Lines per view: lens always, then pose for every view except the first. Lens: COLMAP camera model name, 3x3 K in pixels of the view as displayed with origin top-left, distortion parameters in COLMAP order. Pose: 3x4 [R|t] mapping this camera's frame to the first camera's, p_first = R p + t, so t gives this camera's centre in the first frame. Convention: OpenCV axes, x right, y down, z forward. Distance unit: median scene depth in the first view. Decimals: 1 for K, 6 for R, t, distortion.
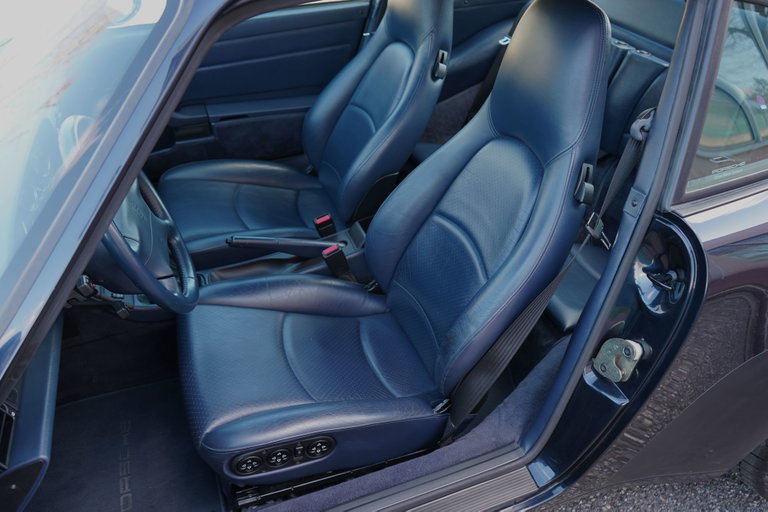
lens RADIAL K [[619.3, 0, 384.0], [0, 619.3, 256.0], [0, 0, 1]] dist [-0.002044, -0.010615]
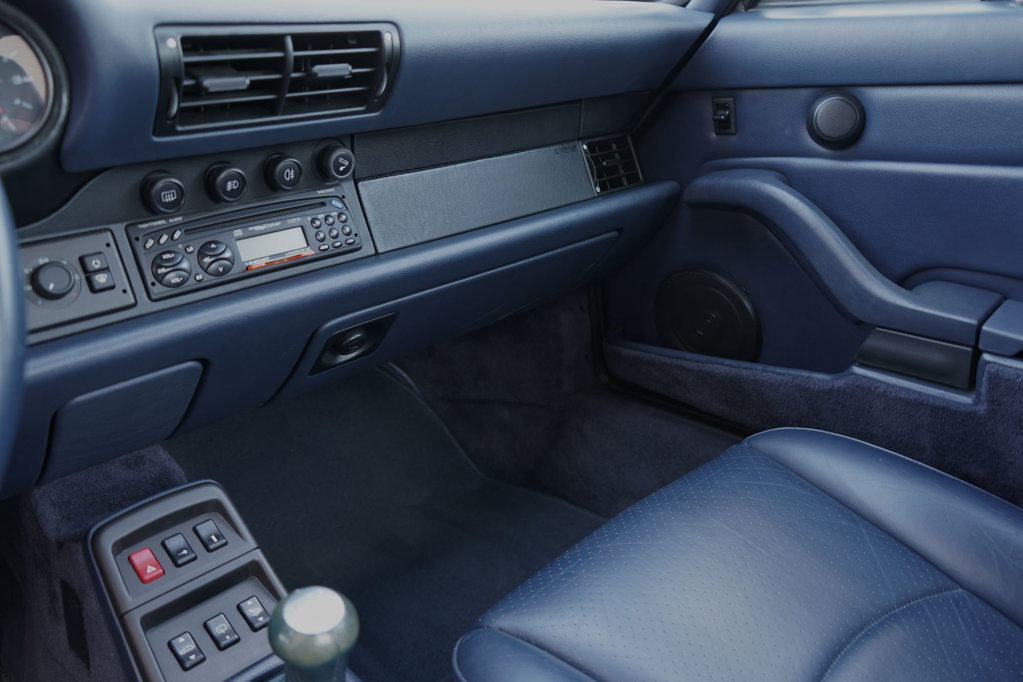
lens RADIAL K [[824.9, 0, 511.5], [0, 824.9, 341.0], [0, 0, 1]] dist [-0.002044, -0.010615]
pose [[0.421283, 0.328484, -0.845351, -0.064049], [-0.516870, 0.852875, 0.073823, -0.167791], [0.745229, 0.405836, 0.529085, 0.790026]]
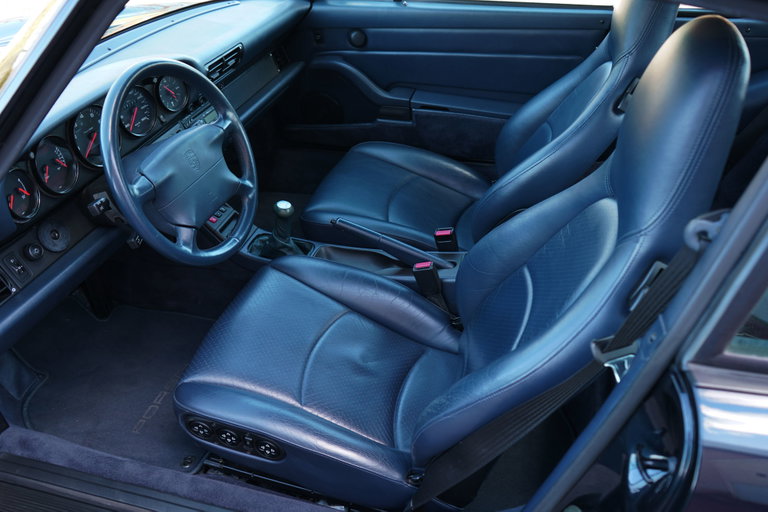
lens RADIAL K [[619.3, 0, 384.0], [0, 619.3, 256.0], [0, 0, 1]] dist [-0.002044, -0.010615]
pose [[0.805258, 0.333047, -0.490550, 0.307061], [-0.332330, 0.938688, 0.091766, -0.086595], [0.491036, 0.089129, 0.866568, 0.180085]]
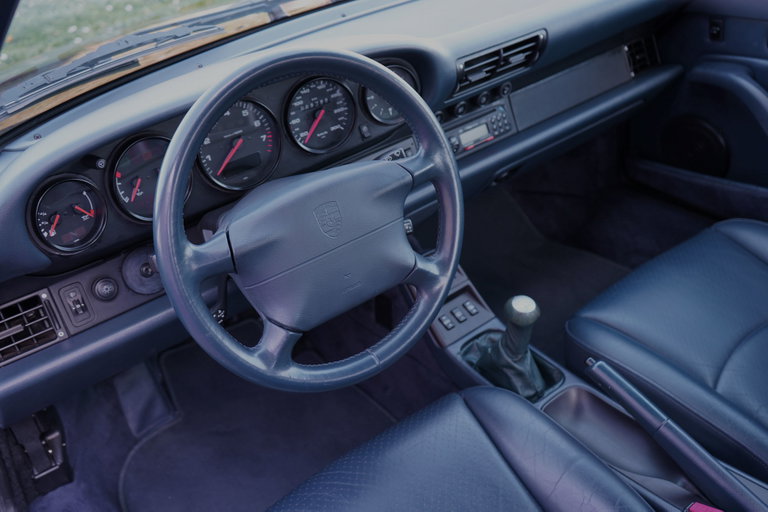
lens RADIAL K [[757.1, 0, 384.0], [0, 757.1, 256.0], [0, 0, 1]] dist [0.019130, -0.009056]
pose [[0.302786, 0.508100, -0.806322, 0.187098], [-0.491080, 0.808254, 0.324910, -0.224469], [0.816799, 0.297590, 0.494246, 0.466833]]
